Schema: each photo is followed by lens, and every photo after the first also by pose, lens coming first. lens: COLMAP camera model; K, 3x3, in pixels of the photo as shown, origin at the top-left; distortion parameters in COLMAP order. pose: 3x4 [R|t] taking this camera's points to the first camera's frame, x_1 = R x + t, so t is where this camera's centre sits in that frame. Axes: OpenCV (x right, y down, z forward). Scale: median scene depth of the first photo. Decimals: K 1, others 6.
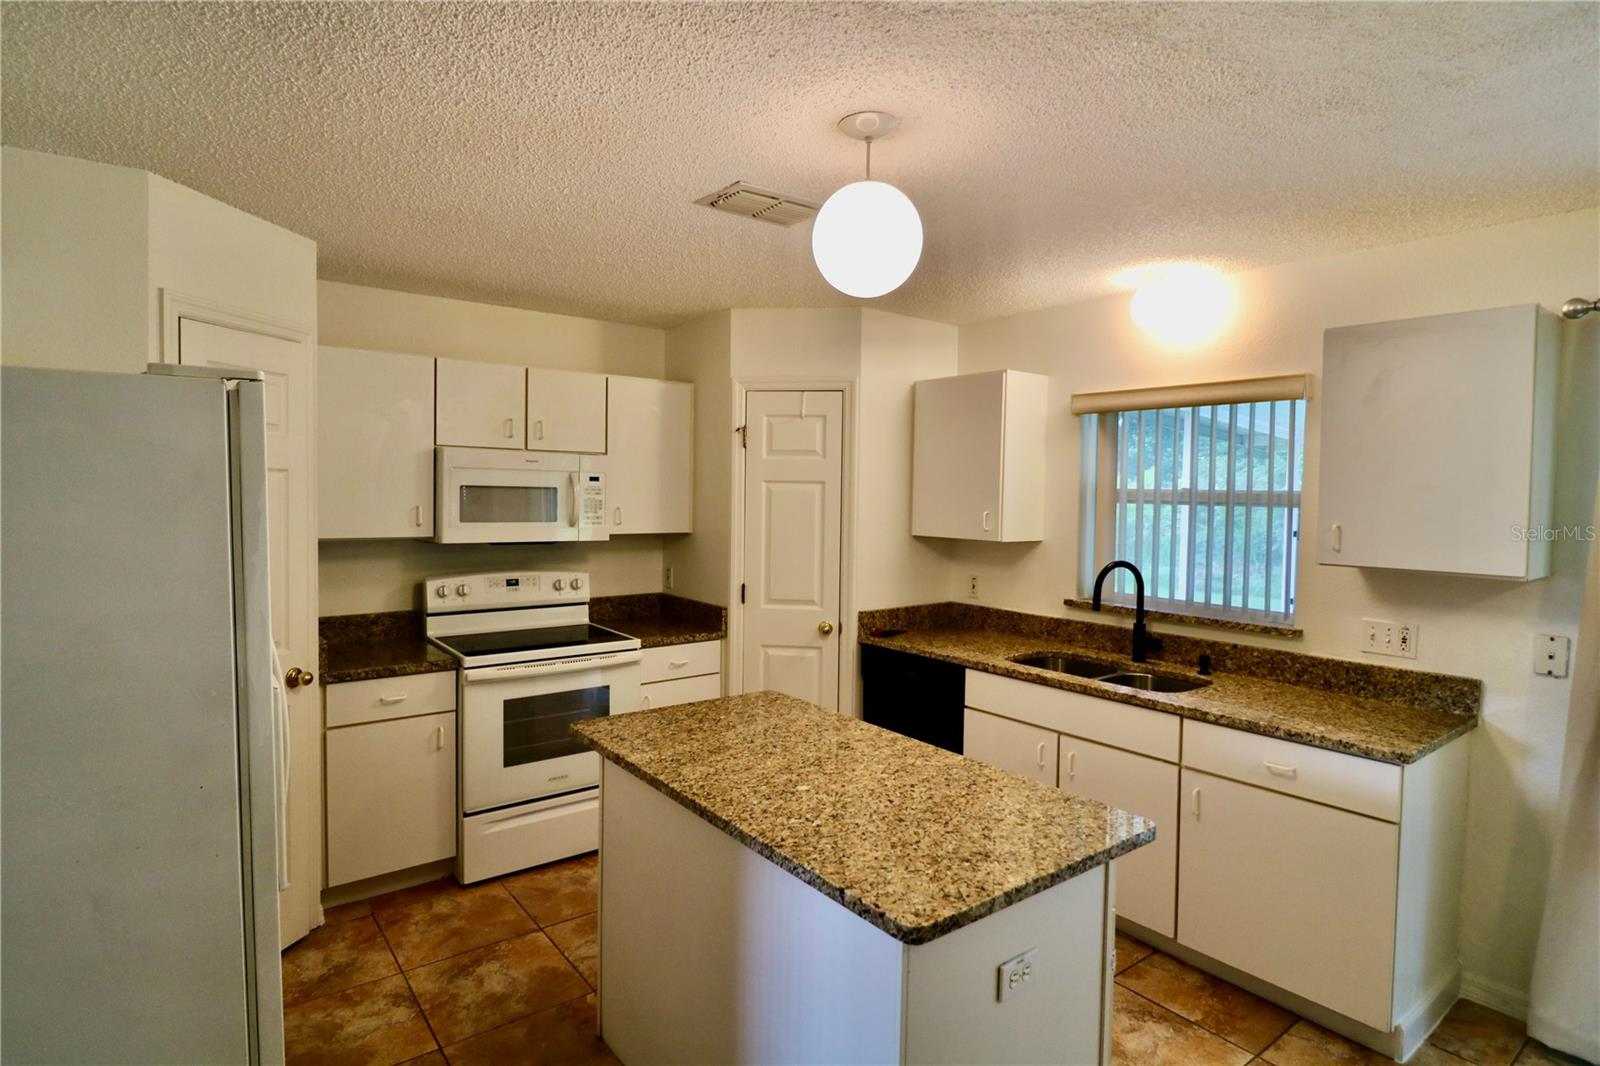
lens RADIAL K [[852.3, 0, 771.7], [0, 852.3, 525.1], [0, 0, 1]] dist [0.002683, 0.000018]
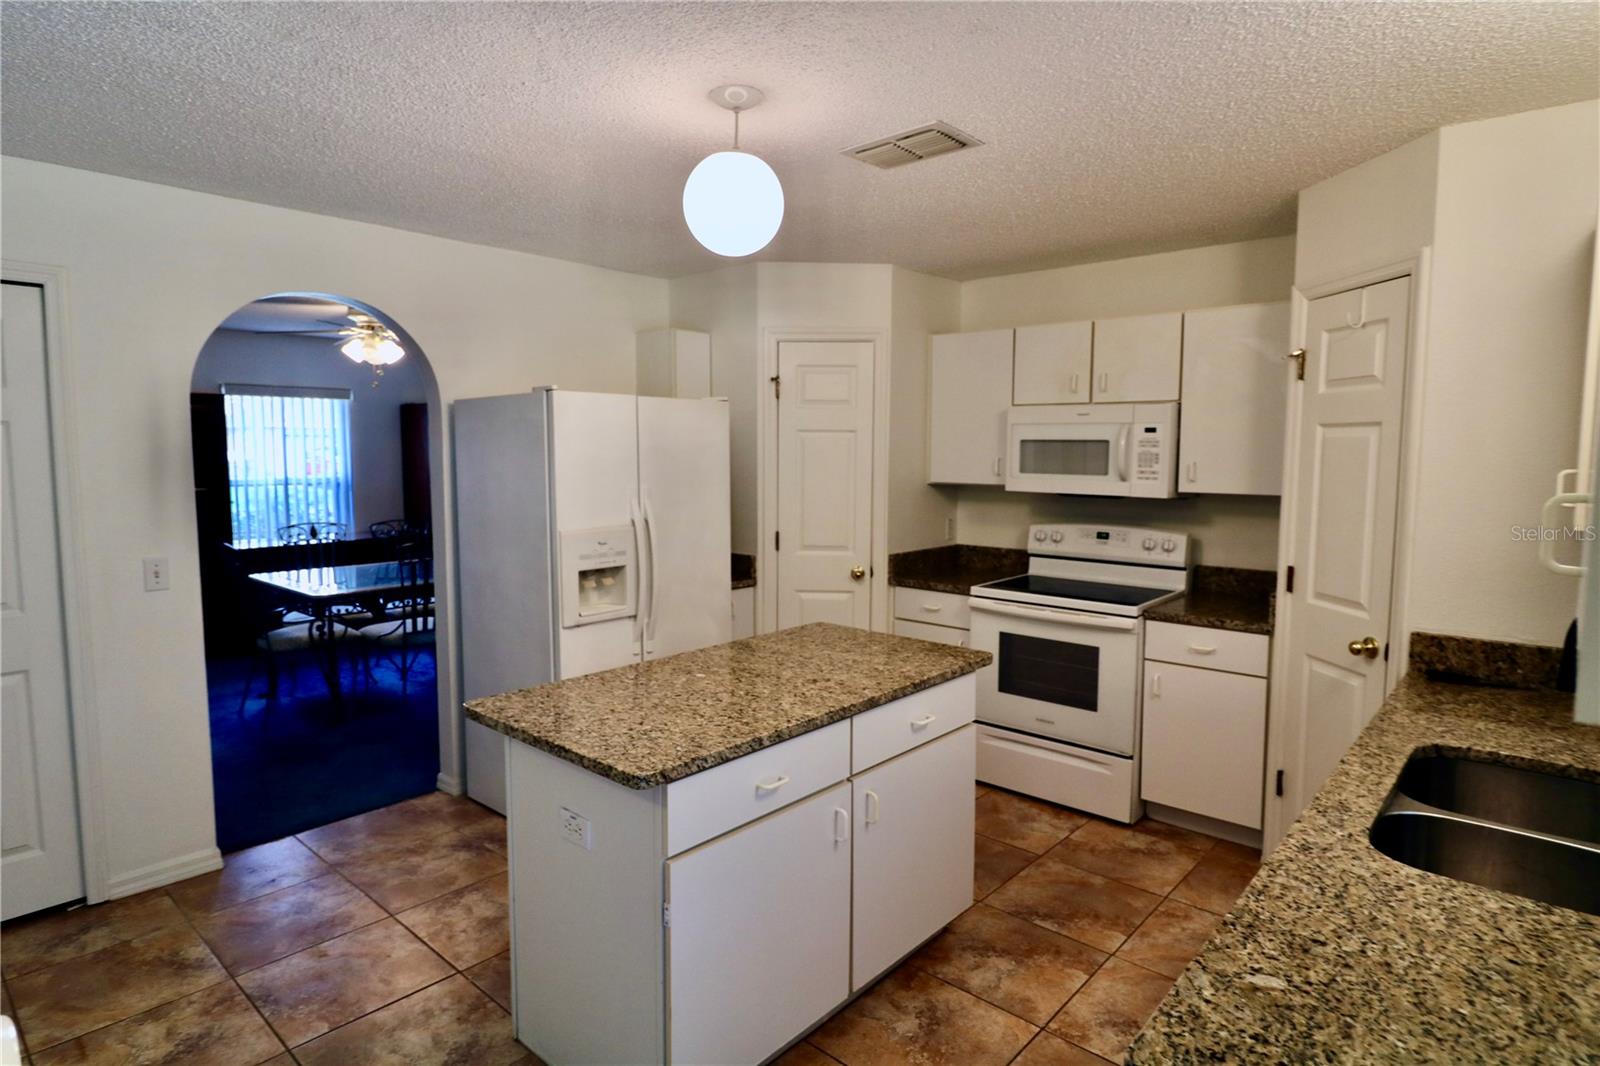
lens RADIAL K [[852.3, 0, 771.7], [0, 852.3, 525.1], [0, 0, 1]] dist [0.002683, 0.000018]
pose [[0.181439, 0.075546, -0.980496, 0.640550], [-0.039803, 0.996792, 0.069437, 0.000225], [0.982596, 0.026428, 0.183864, 0.444520]]
